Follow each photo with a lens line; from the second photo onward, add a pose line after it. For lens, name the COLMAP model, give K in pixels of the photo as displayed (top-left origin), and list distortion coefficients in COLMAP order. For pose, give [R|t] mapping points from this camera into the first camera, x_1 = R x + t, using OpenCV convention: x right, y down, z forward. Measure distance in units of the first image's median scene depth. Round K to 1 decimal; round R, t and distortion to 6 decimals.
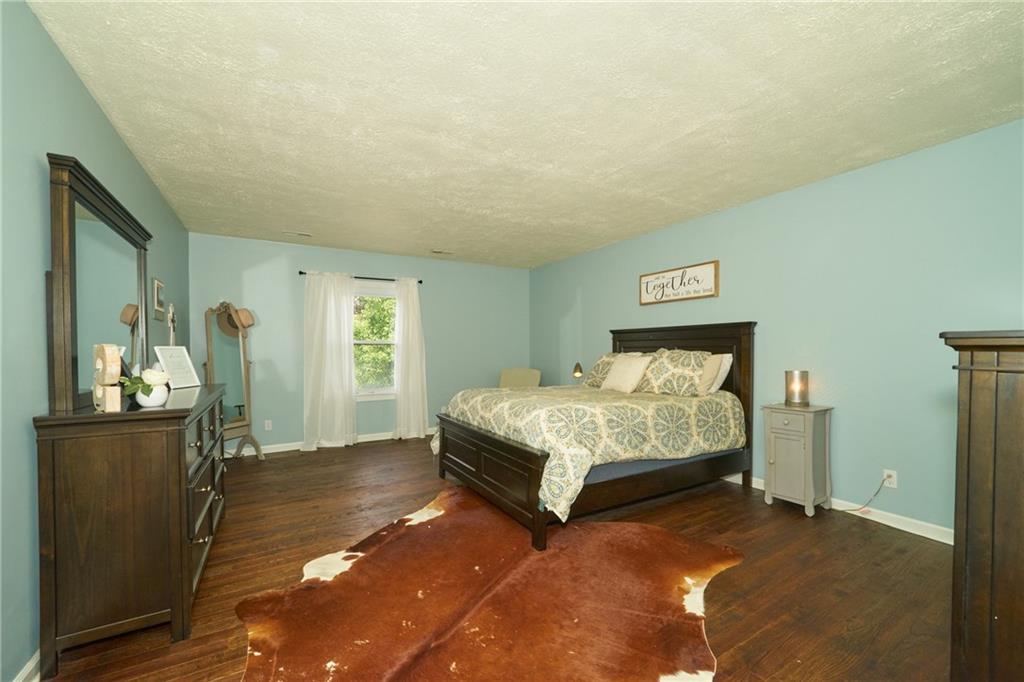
lens RADIAL K [[409.5, 0, 513.4], [0, 409.5, 349.7], [0, 0, 1]] dist [-0.006304, -0.000185]
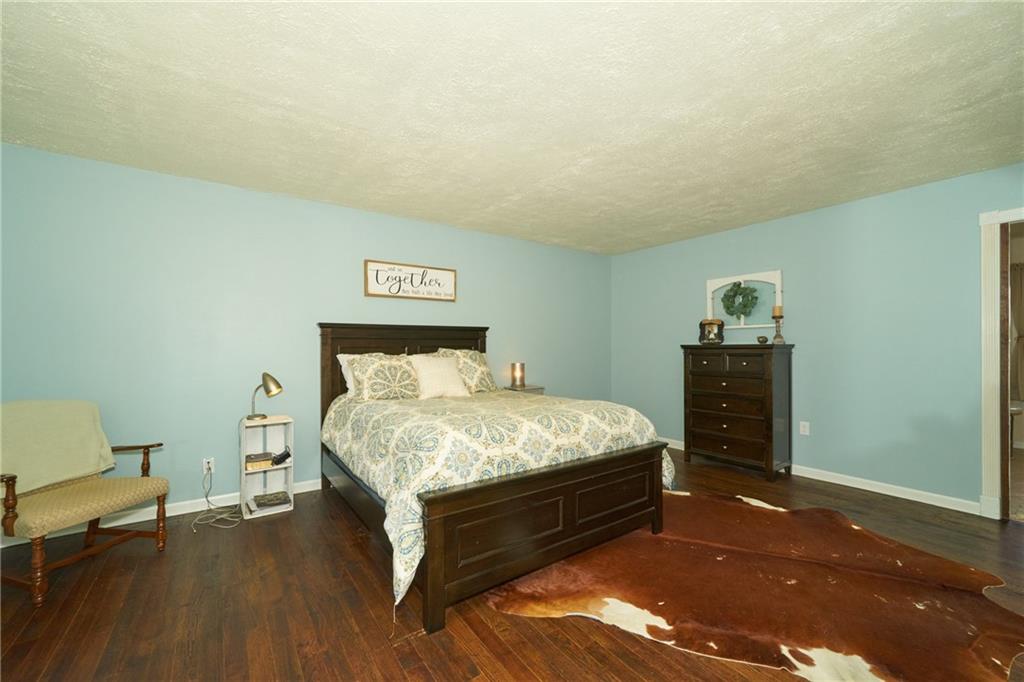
lens RADIAL K [[409.5, 0, 512.5], [0, 409.5, 343.6], [0, 0, 1]] dist [-0.006304, -0.000185]
pose [[-0.082289, 0.007694, 0.996579, -0.634802], [0.006252, 0.999955, -0.007204, -0.006721], [-0.996589, 0.005638, -0.082333, 0.937523]]
